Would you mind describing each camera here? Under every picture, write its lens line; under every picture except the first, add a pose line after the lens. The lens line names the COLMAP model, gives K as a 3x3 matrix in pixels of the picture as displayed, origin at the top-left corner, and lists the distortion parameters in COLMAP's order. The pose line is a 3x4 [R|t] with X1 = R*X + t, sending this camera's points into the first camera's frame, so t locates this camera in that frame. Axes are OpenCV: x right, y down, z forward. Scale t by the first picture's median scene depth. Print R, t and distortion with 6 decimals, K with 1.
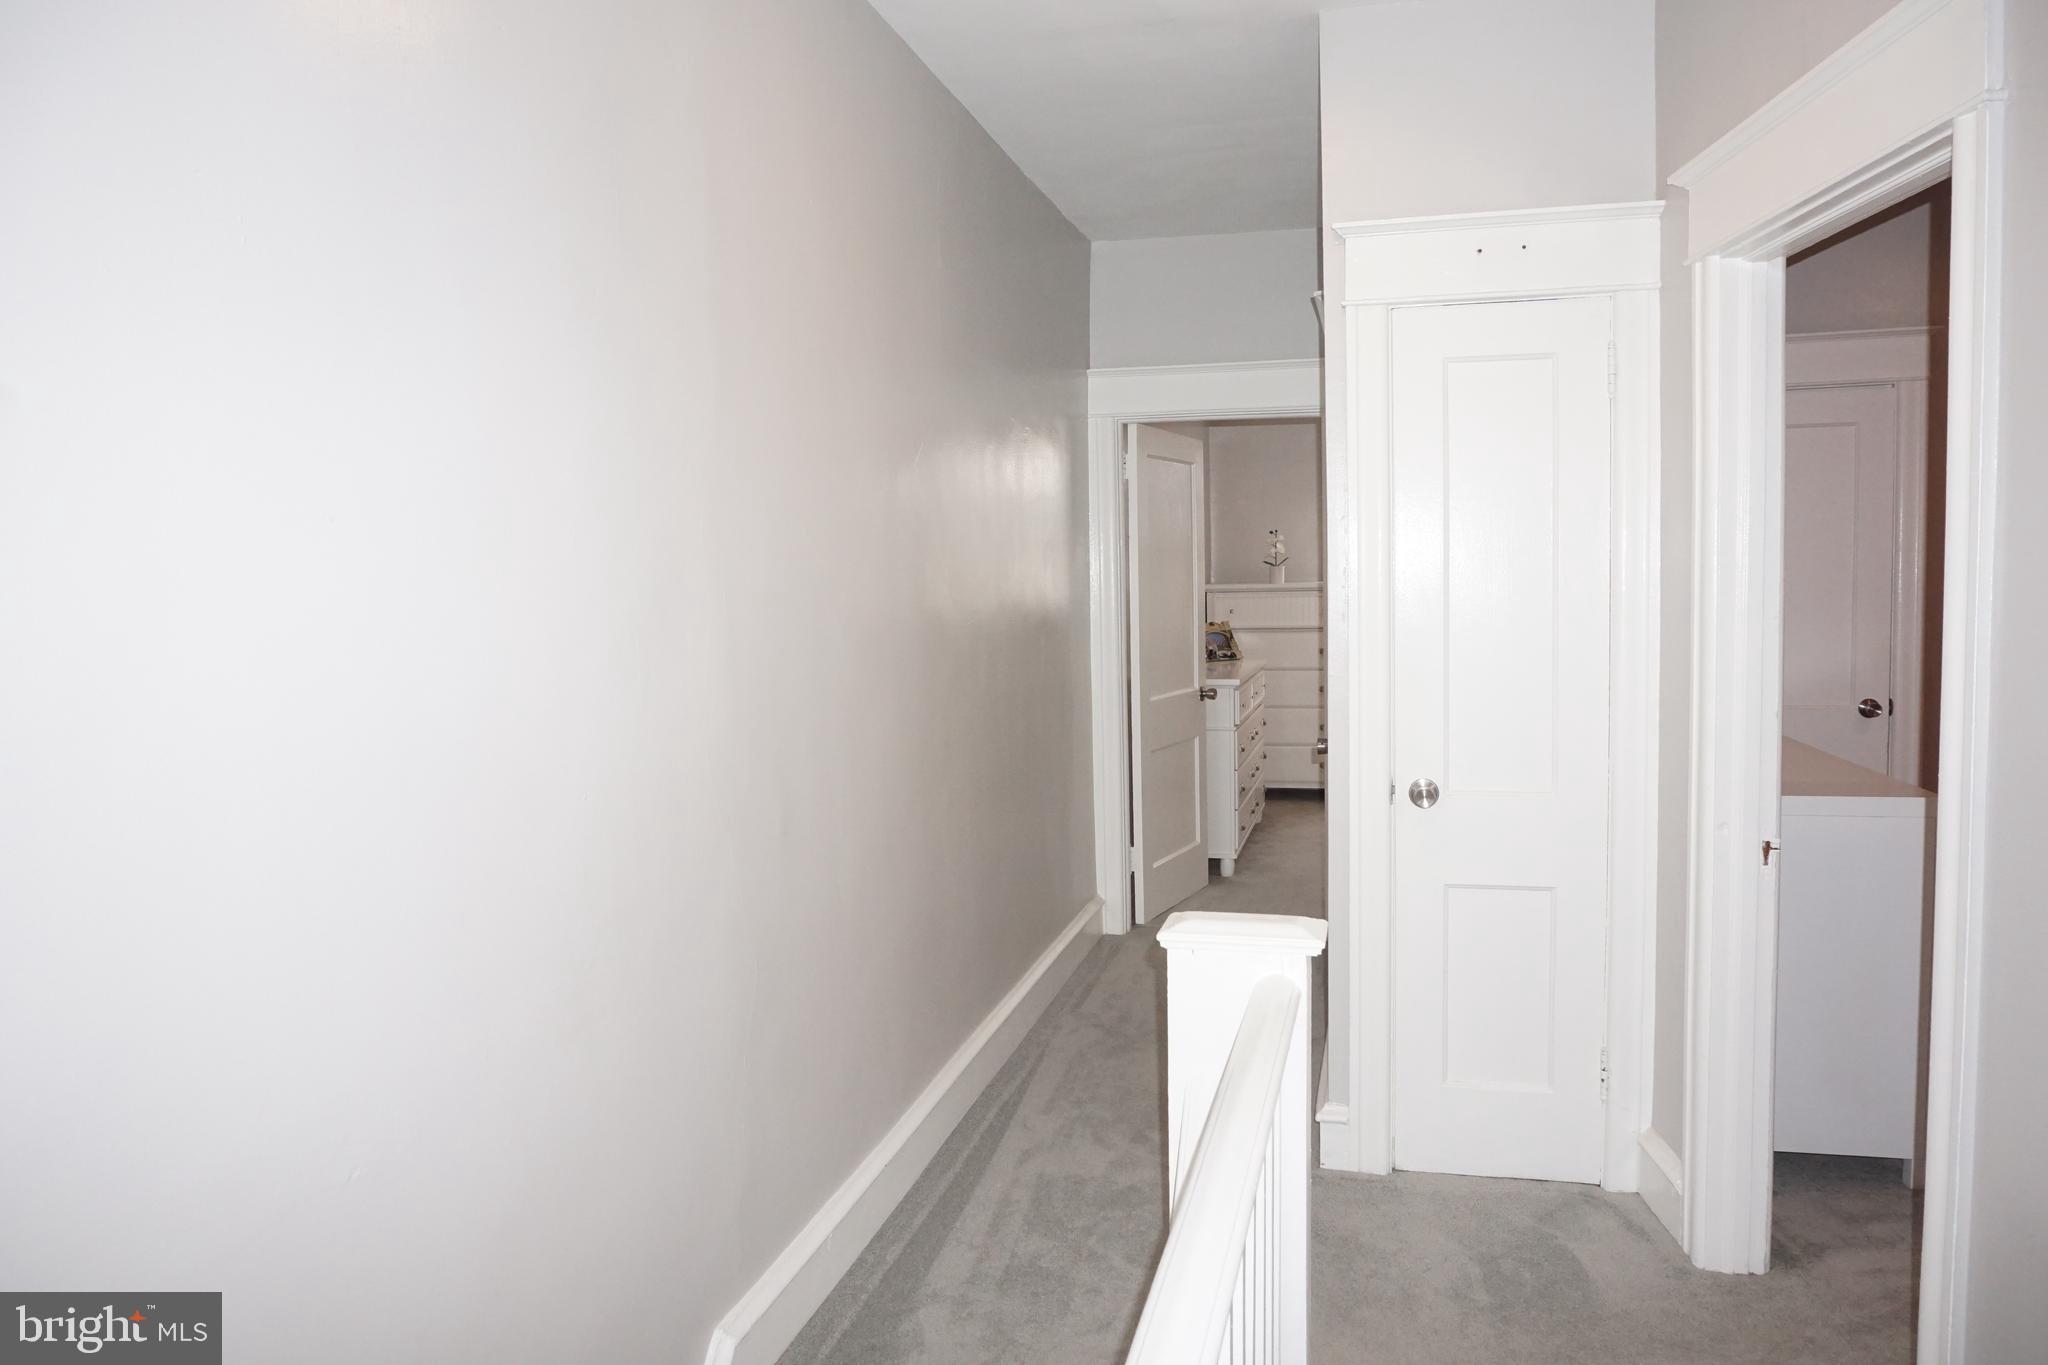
lens RADIAL K [[1369.0, 0, 1019.0], [0, 1369.0, 679.9], [0, 0, 1]] dist [-0.050846, 0.033840]
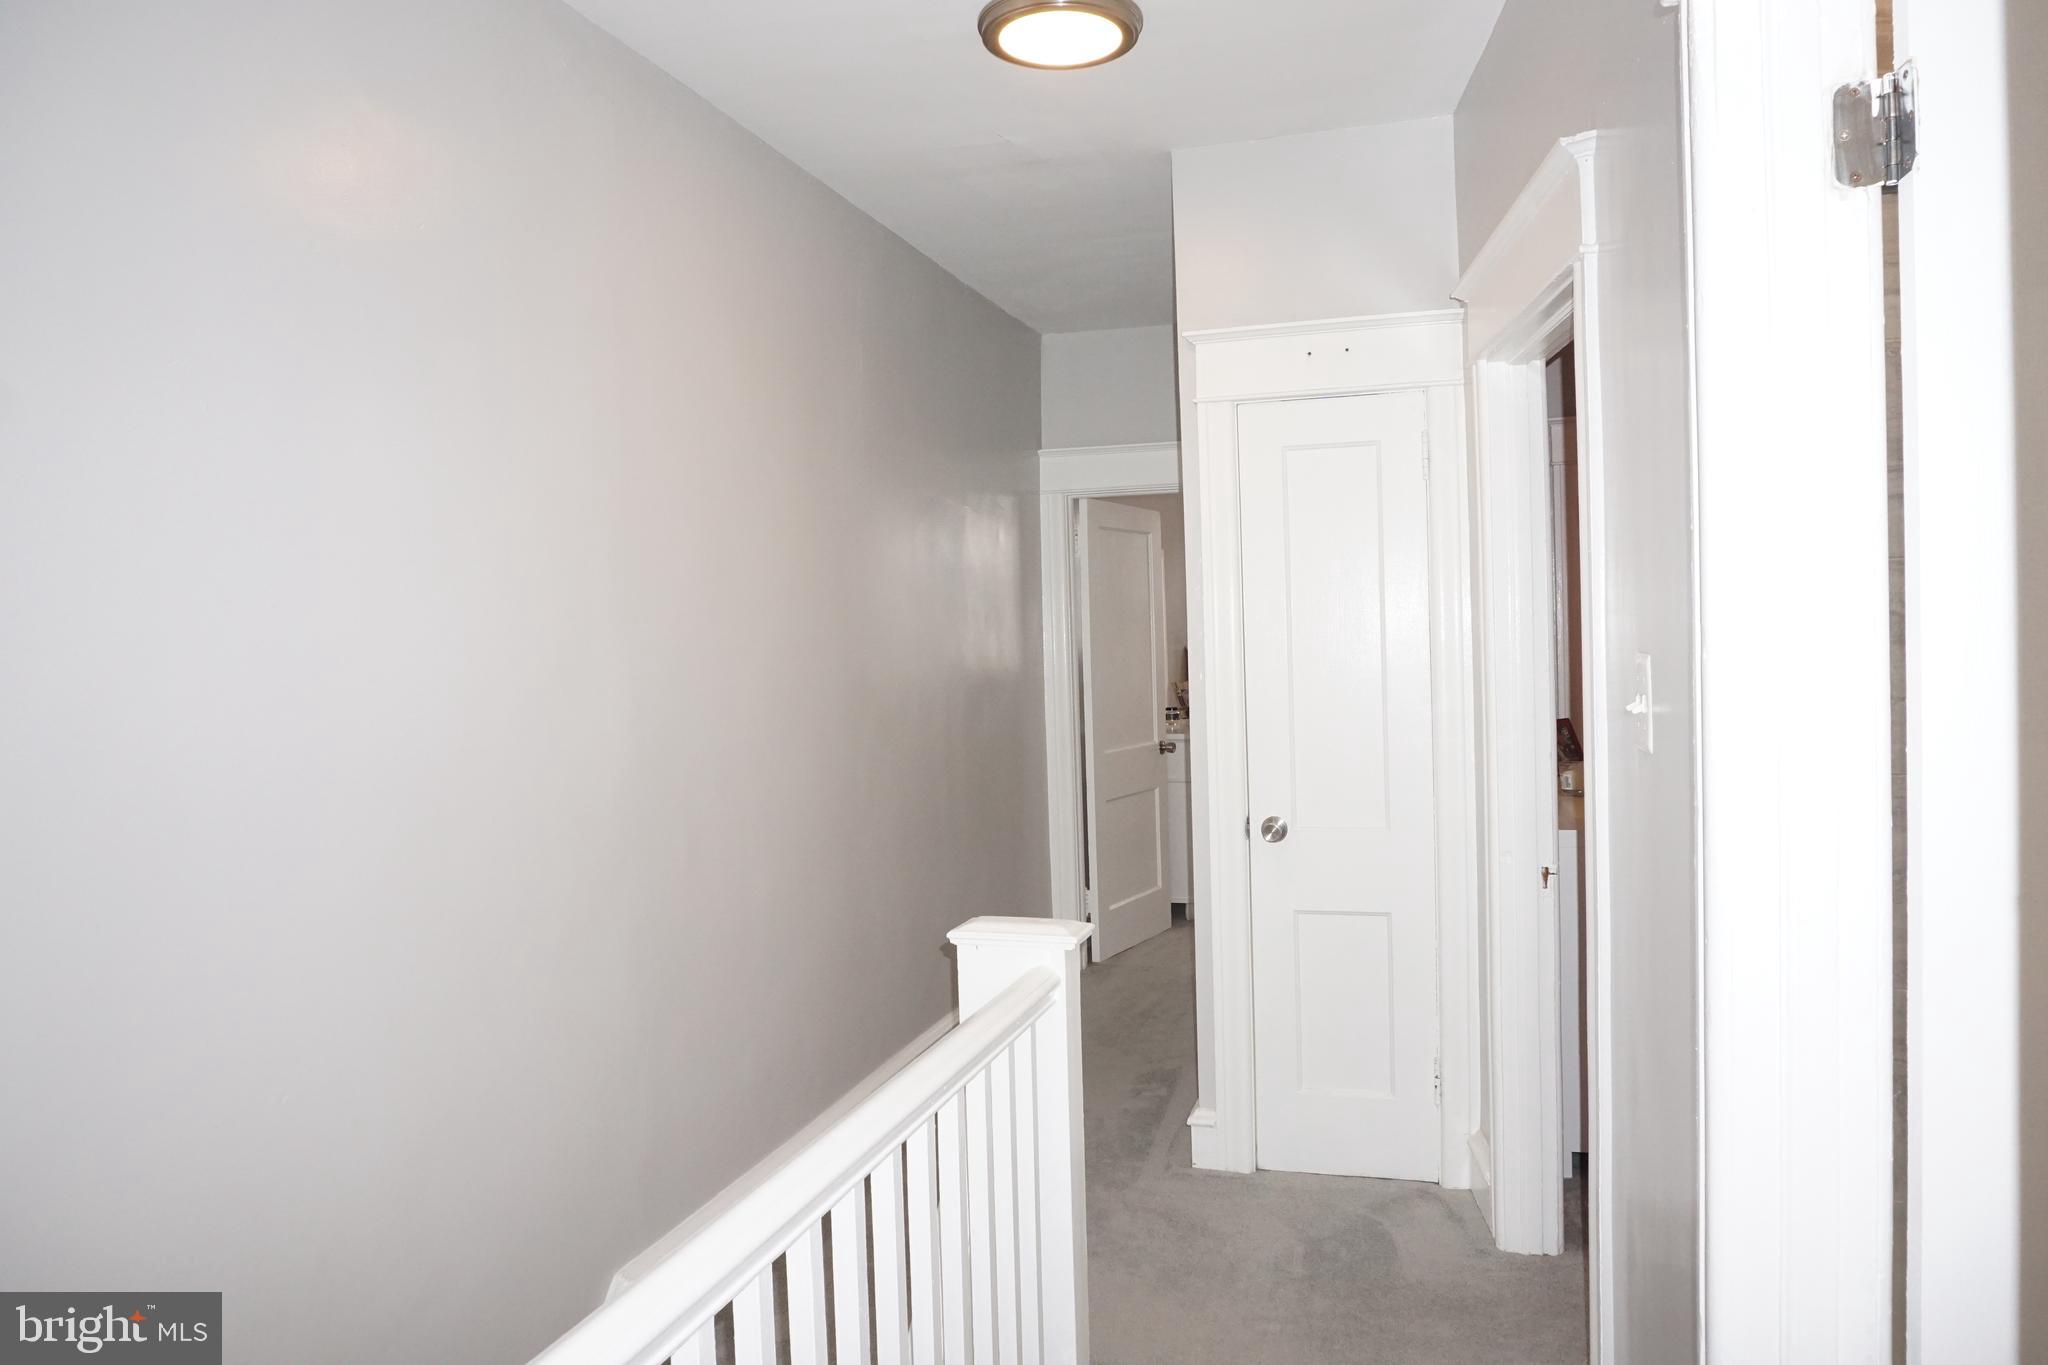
lens RADIAL K [[1369.0, 0, 1032.8], [0, 1369.0, 685.7], [0, 0, 1]] dist [-0.050846, 0.033840]
pose [[0.999297, -0.005048, -0.037139, 0.110259], [0.003532, 0.999161, -0.040792, 0.007686], [0.037314, 0.040632, 0.998477, -0.111326]]
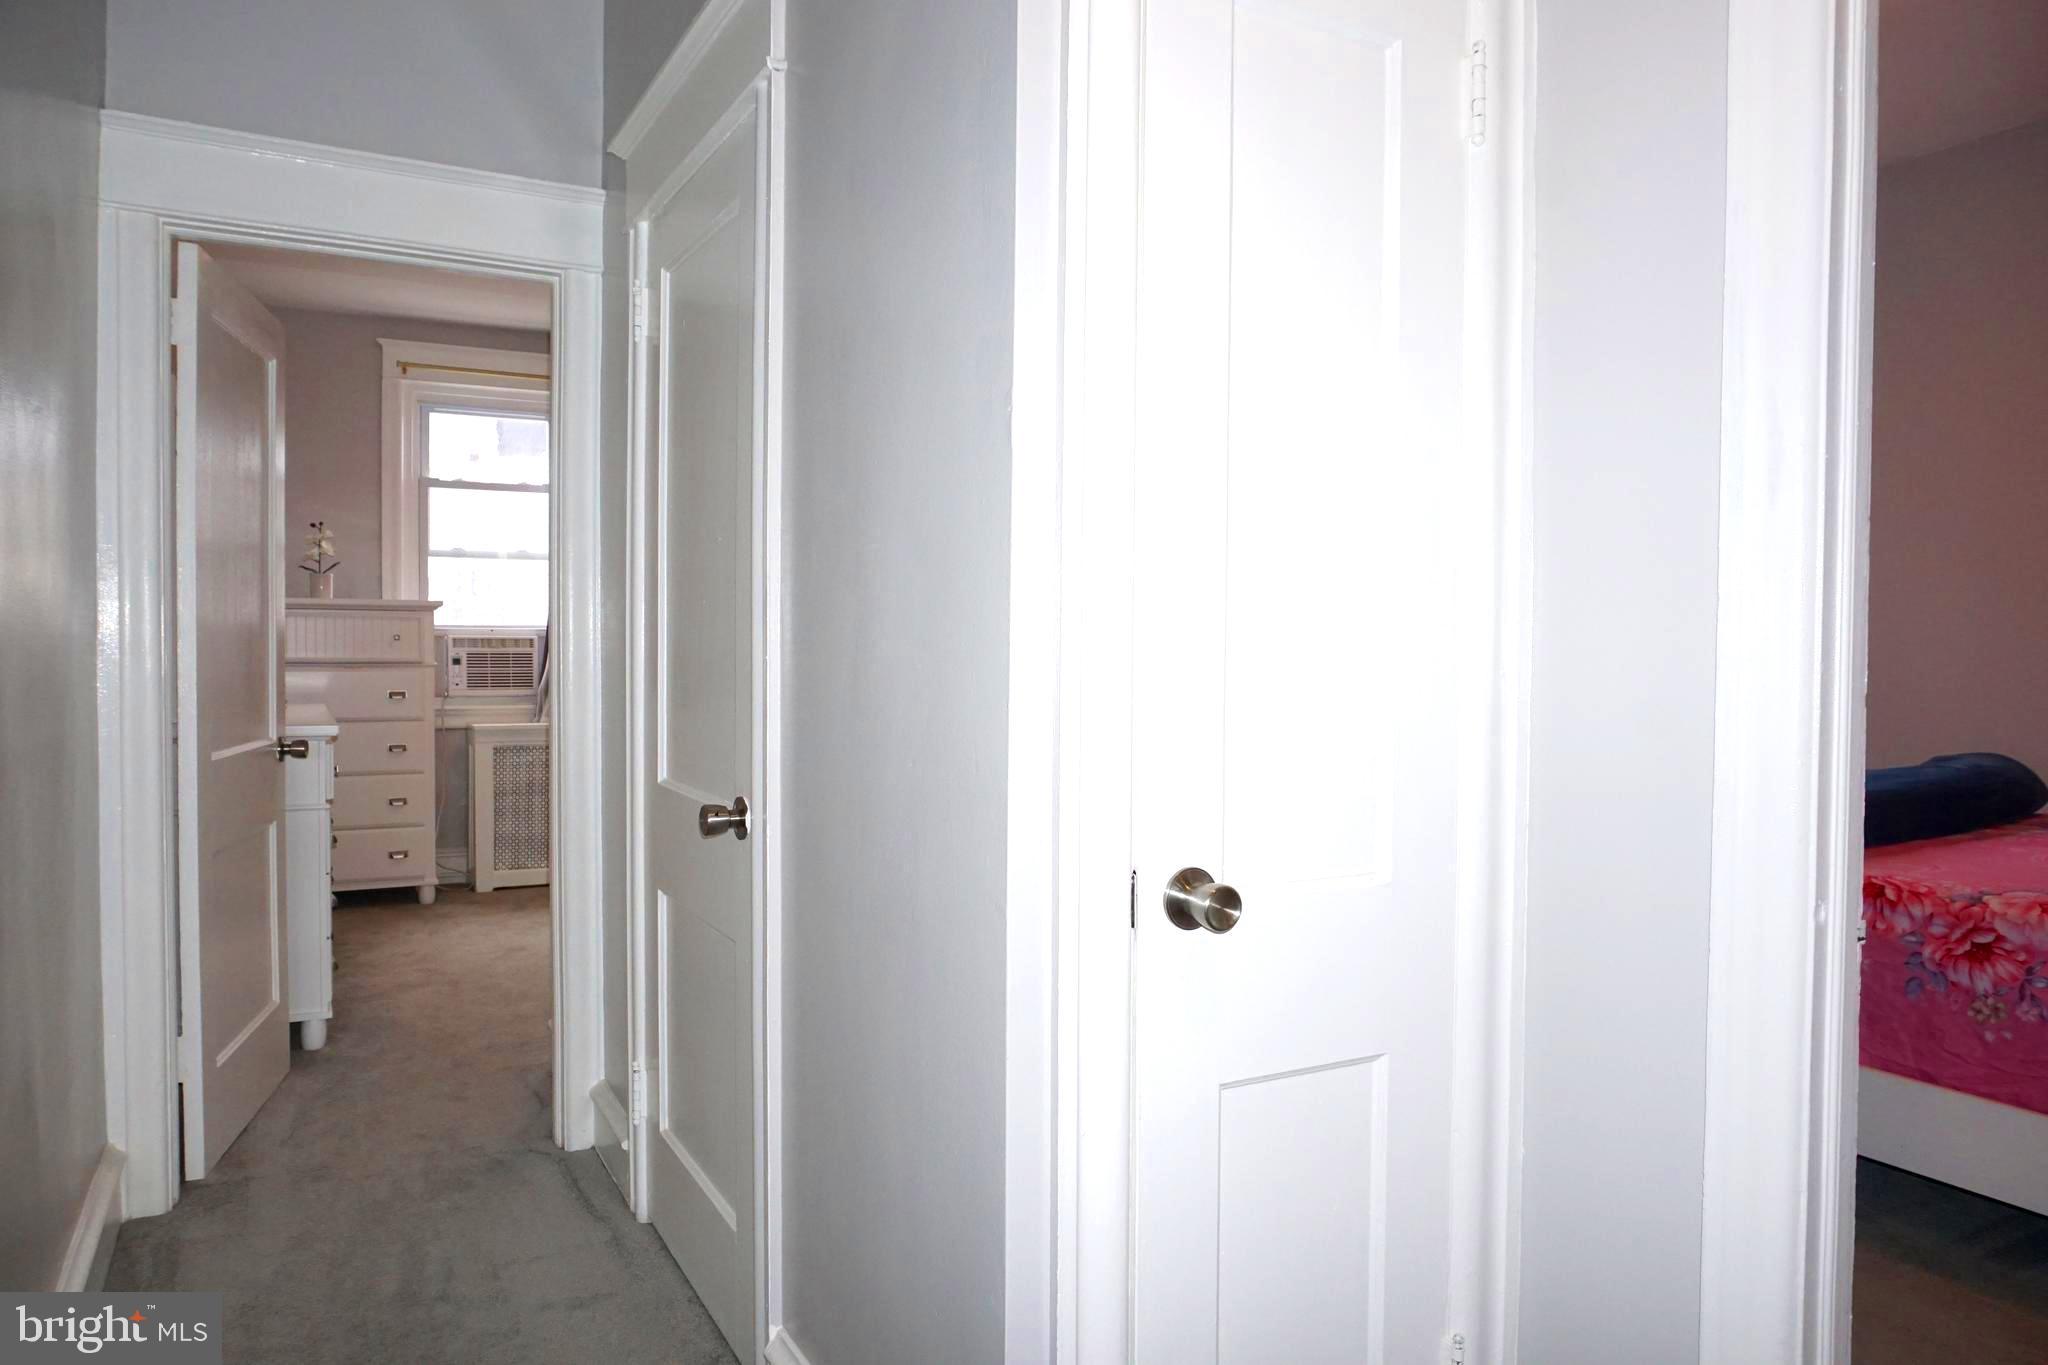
lens RADIAL K [[1369.0, 0, 1011.0], [0, 1369.0, 678.8], [0, 0, 1]] dist [-0.050846, 0.033840]
pose [[0.730550, 0.009681, 0.682791, -0.054358], [0.026672, 0.998732, -0.042697, 0.019731], [-0.682338, 0.049404, 0.729365, 0.536688]]
